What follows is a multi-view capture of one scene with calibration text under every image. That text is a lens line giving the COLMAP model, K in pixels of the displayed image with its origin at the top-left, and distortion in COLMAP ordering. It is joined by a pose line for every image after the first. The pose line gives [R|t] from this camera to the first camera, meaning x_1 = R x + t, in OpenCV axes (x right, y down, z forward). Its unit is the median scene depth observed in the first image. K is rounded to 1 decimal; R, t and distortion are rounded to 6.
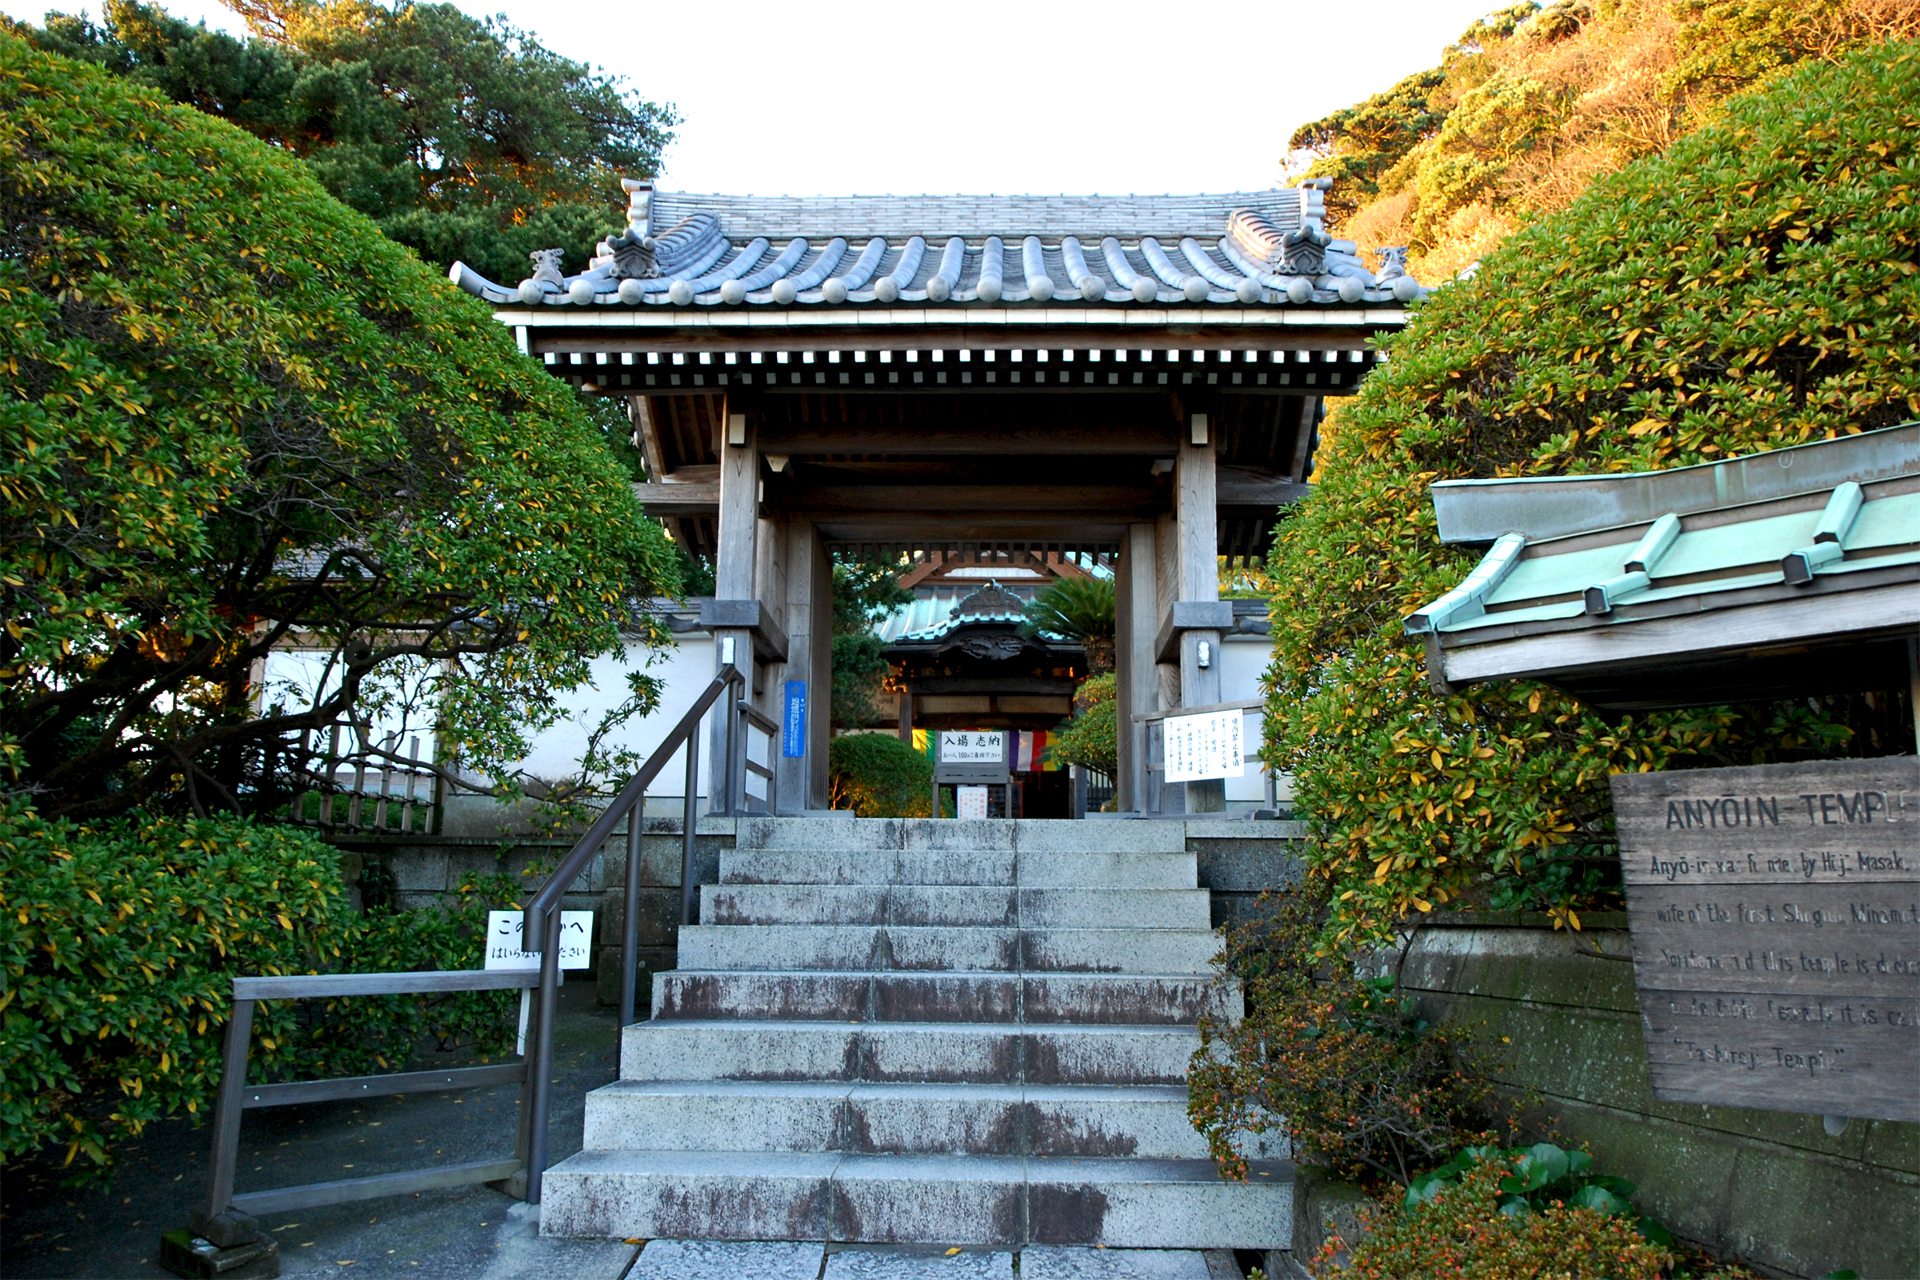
lens RADIAL K [[1472.8, 0, 959.0], [0, 1472.8, 641.2], [0, 0, 1]] dist [-0.002404, -0.000522]
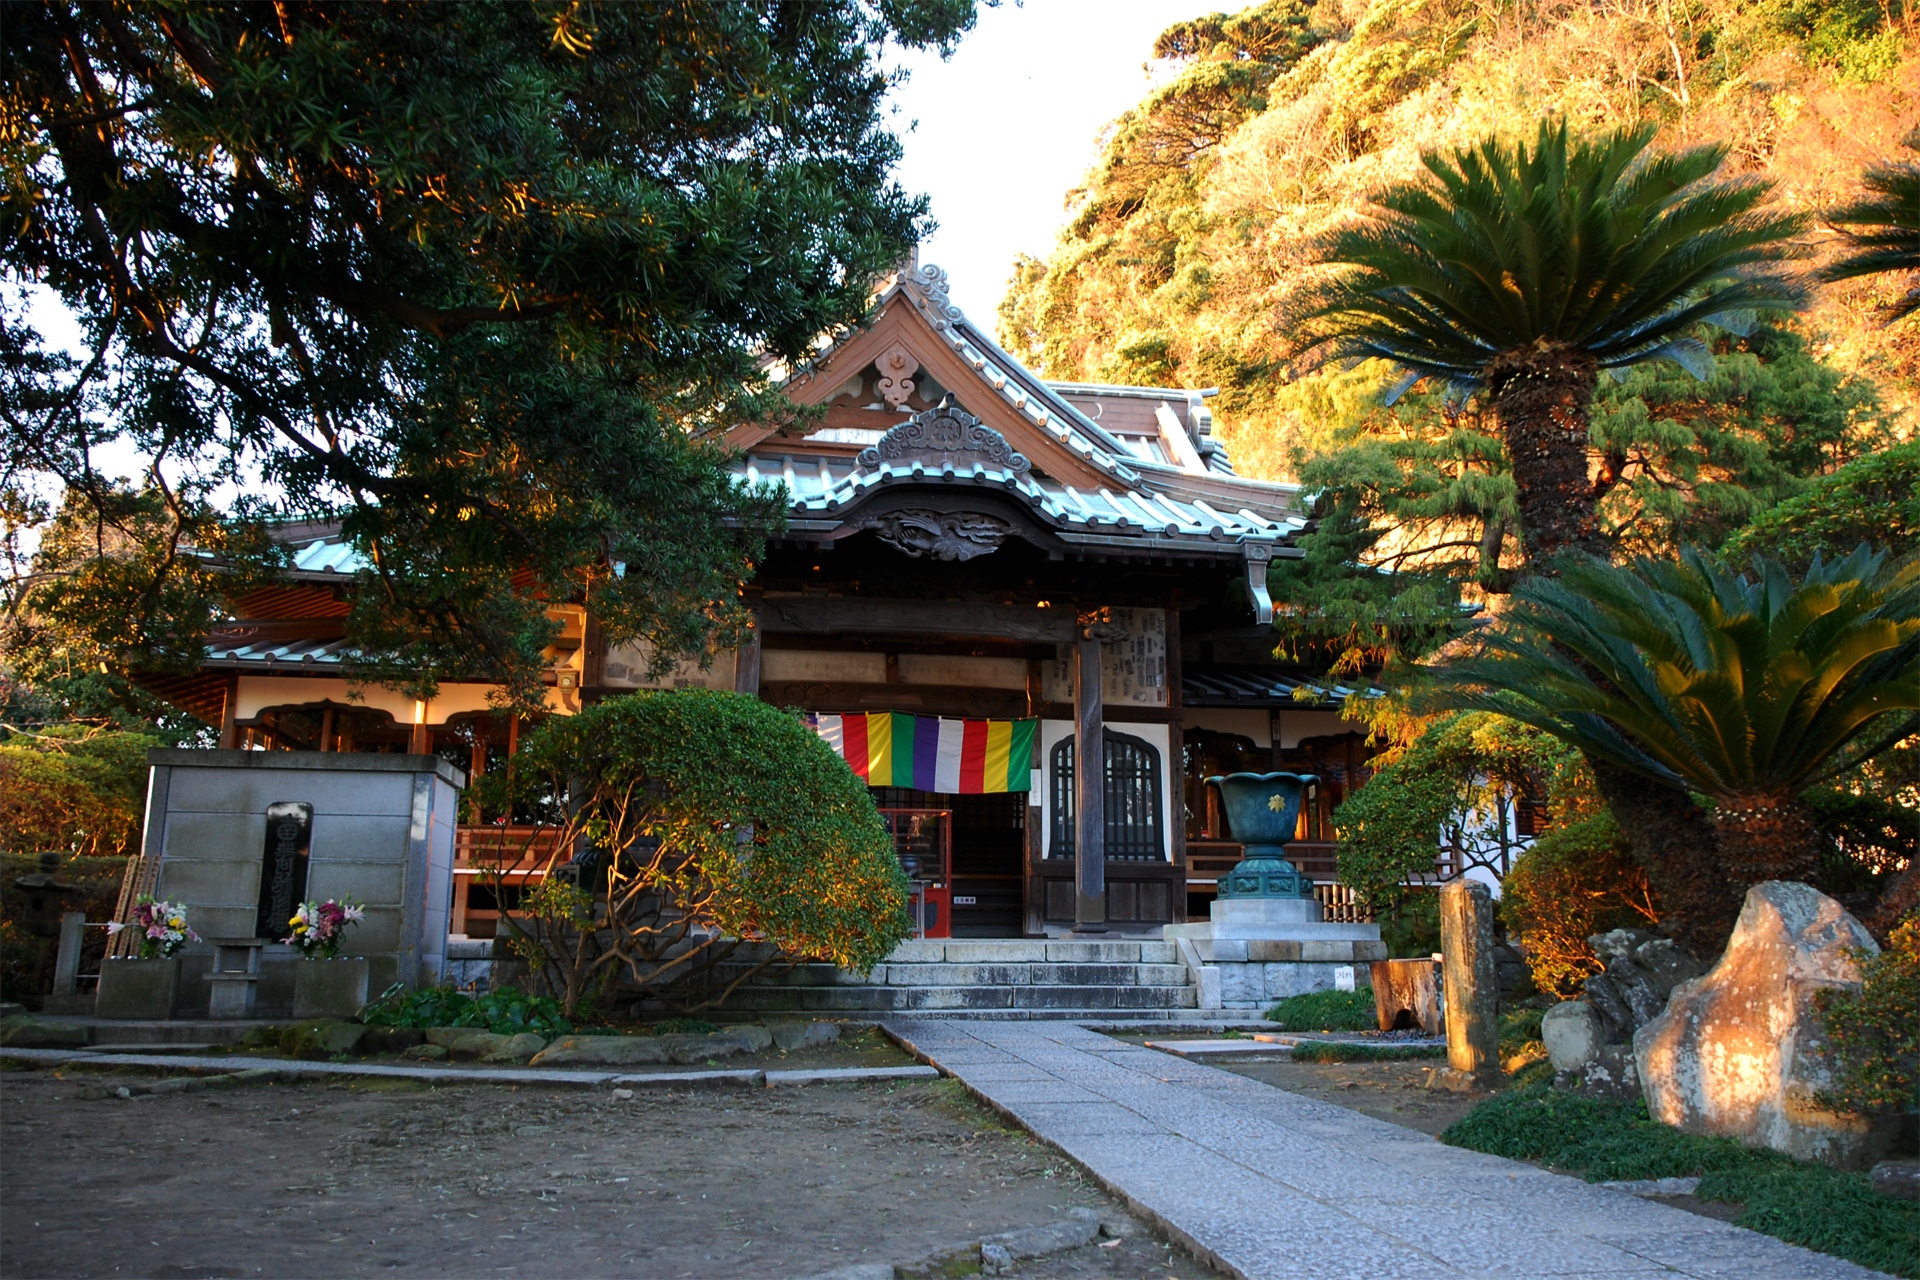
lens RADIAL K [[1472.8, 0, 961.8], [0, 1472.8, 639.3], [0, 0, 1]] dist [-0.002404, -0.000522]
pose [[0.982237, 0.036359, 0.184087, -0.030007], [-0.032412, 0.999177, -0.024406, 0.025423], [-0.184823, 0.018006, 0.982607, 0.260283]]
